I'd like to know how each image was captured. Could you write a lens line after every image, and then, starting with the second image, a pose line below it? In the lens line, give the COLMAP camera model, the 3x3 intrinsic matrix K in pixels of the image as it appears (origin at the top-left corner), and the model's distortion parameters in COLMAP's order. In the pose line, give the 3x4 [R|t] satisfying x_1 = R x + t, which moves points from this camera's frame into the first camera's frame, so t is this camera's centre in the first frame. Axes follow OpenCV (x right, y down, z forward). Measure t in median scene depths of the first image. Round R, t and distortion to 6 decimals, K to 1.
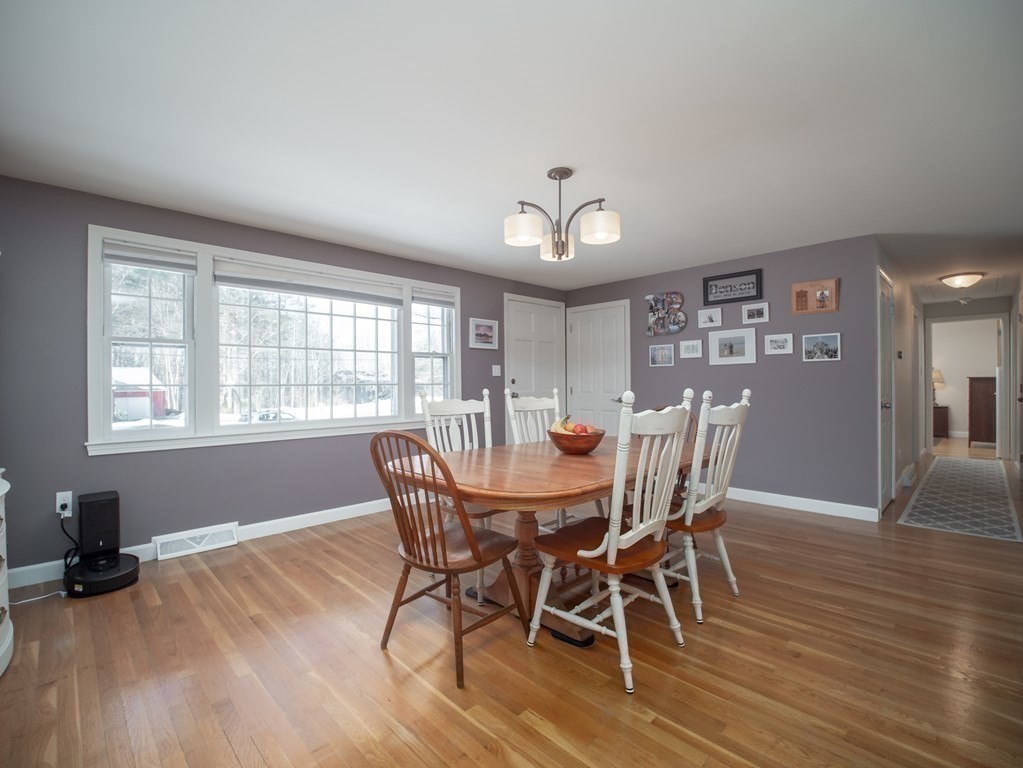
lens RADIAL K [[469.3, 0, 503.9], [0, 469.3, 379.8], [0, 0, 1]] dist [-0.017792, -0.000736]
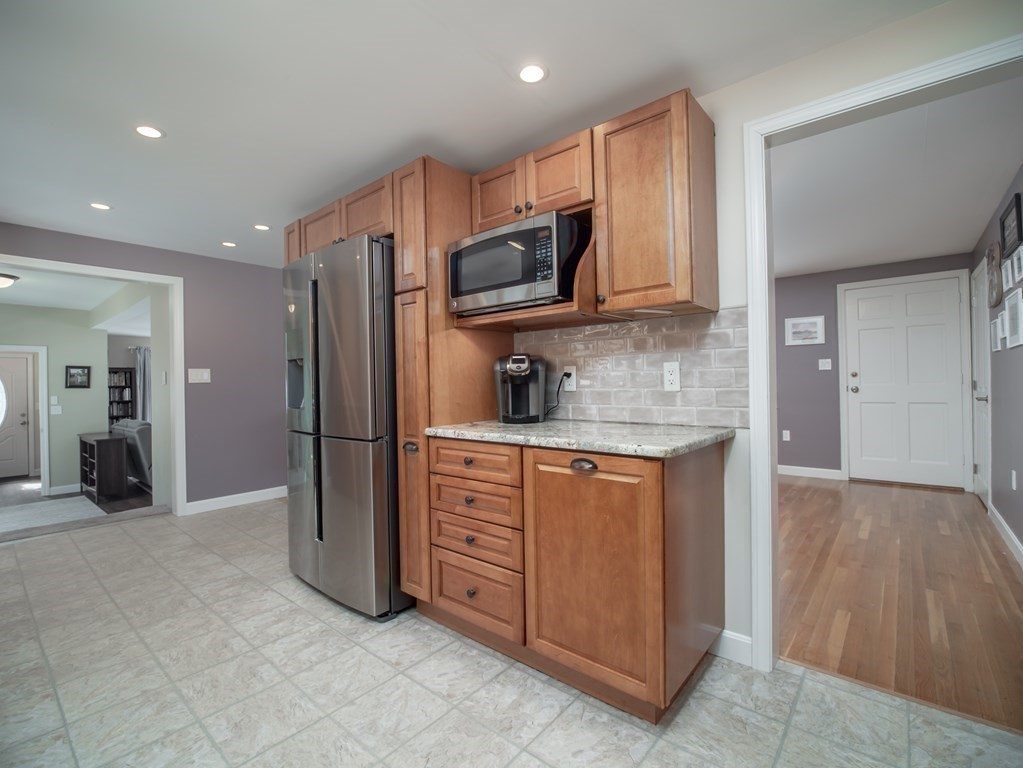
lens RADIAL K [[469.3, 0, 503.9], [0, 469.3, 379.8], [0, 0, 1]] dist [-0.017792, -0.000736]
pose [[0.087246, -0.000543, -0.996187, 1.071494], [0.022524, 0.999745, 0.001428, -0.004202], [0.995932, -0.022562, 0.087236, 0.253092]]
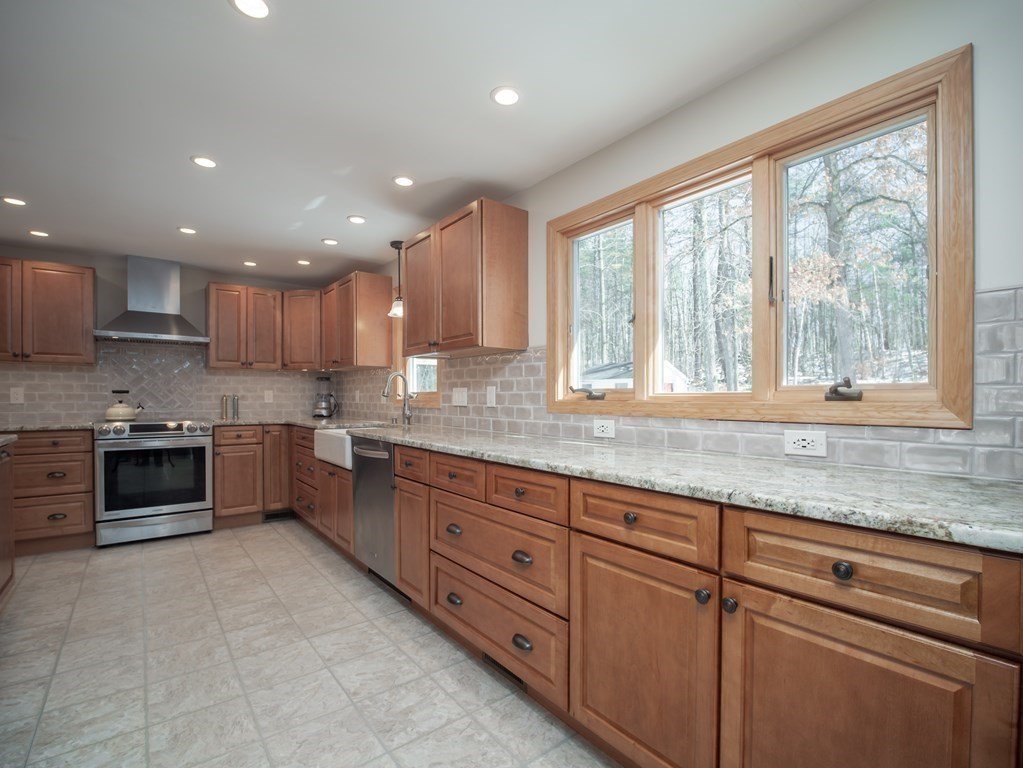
lens RADIAL K [[479.2, 0, 512.2], [0, 479.2, 401.8], [0, 0, 1]] dist [-0.020504, -0.000542]
pose [[0.107972, -0.002311, 0.994151, 0.264849], [-0.010649, 0.999937, 0.003481, -0.004723], [-0.994097, -0.010963, 0.107941, -0.277021]]
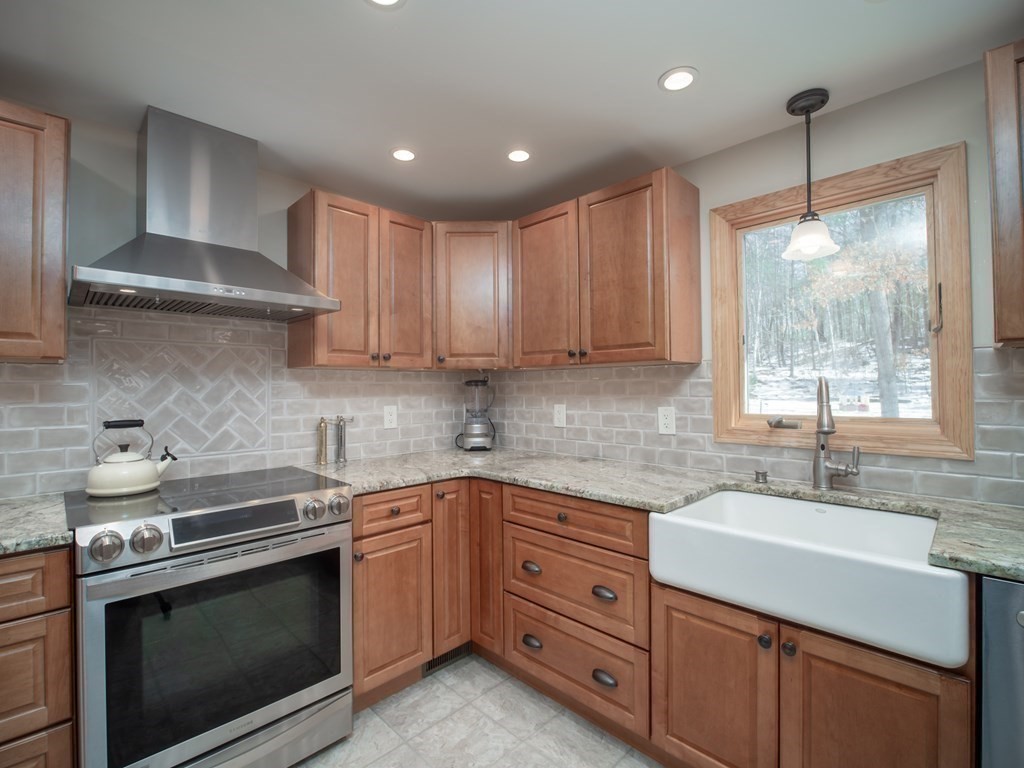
lens RADIAL K [[468.3, 0, 506.6], [0, 468.3, 381.5], [0, 0, 1]] dist [-0.018695, -0.001182]
pose [[-0.004011, 0.020981, 0.999772, 0.701535], [0.000173, 0.999780, -0.020980, -0.039148], [-0.999992, 0.000088, -0.004014, 0.252368]]
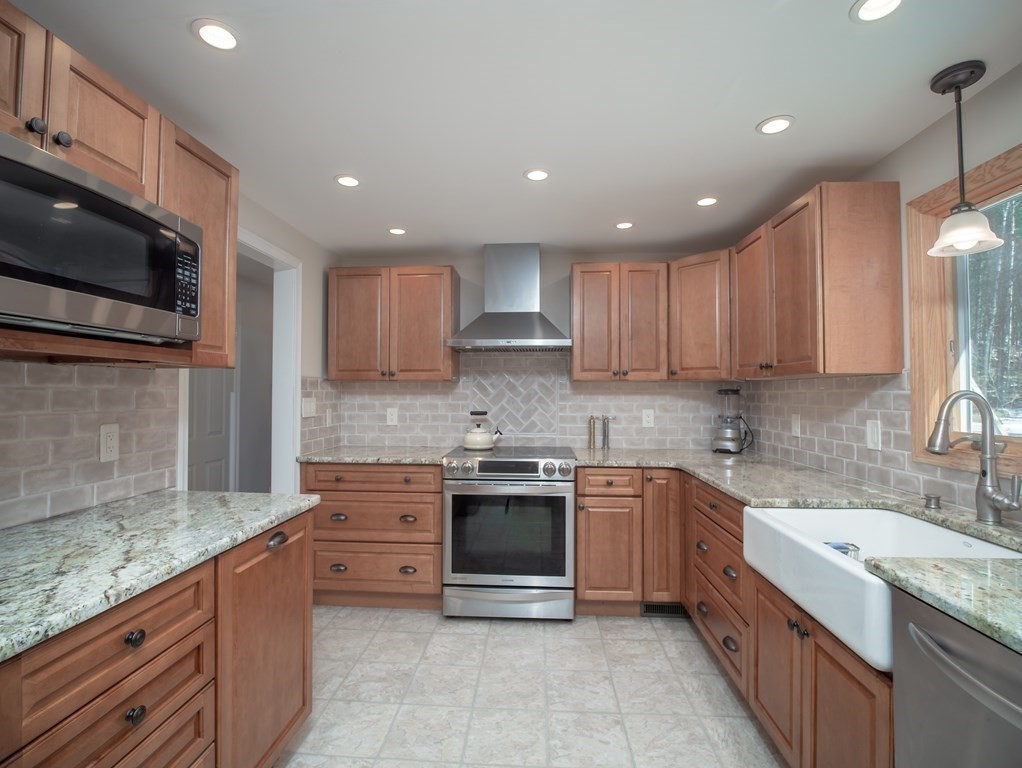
lens RADIAL K [[477.6, 0, 506.7], [0, 477.6, 383.4], [0, 0, 1]] dist [-0.018426, -0.000331]
pose [[0.746957, 0.021576, 0.664522, 0.616242], [-0.012406, 0.999752, -0.018515, -0.045691], [-0.664756, 0.005586, 0.747039, -0.022256]]
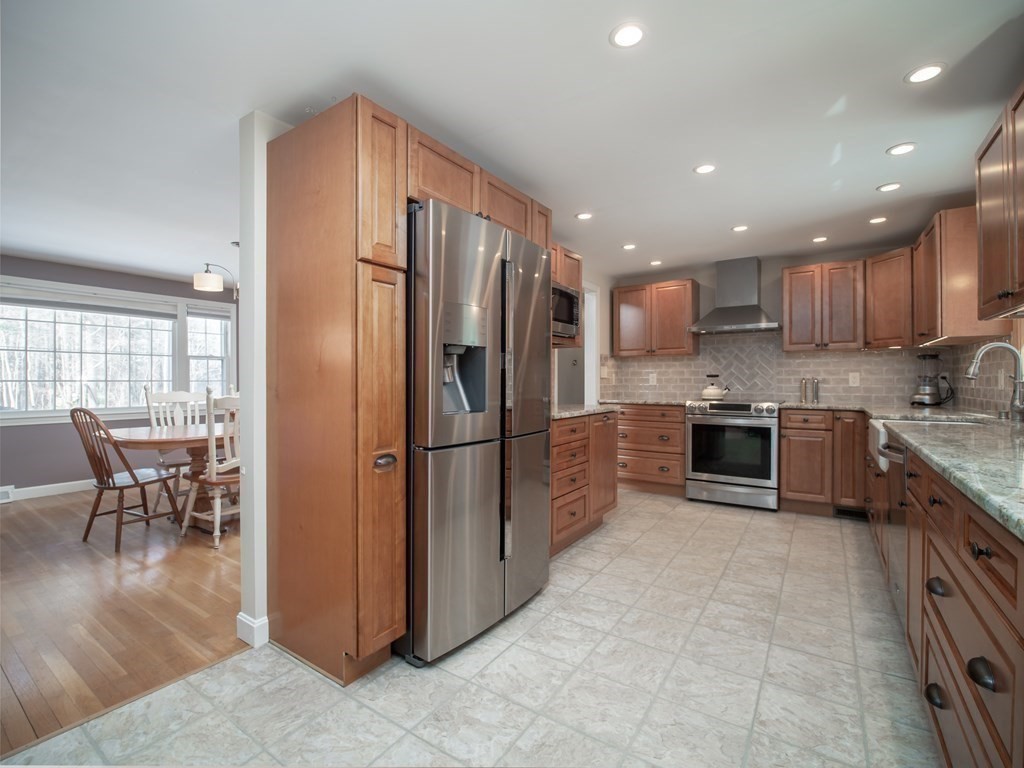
lens RADIAL K [[468.3, 0, 506.6], [0, 468.3, 381.5], [0, 0, 1]] dist [-0.018695, -0.001182]
pose [[0.980443, 0.005326, 0.196733, 0.401697], [-0.007264, 0.999932, 0.009130, -0.006385], [-0.196671, -0.010381, 0.980415, -0.397909]]
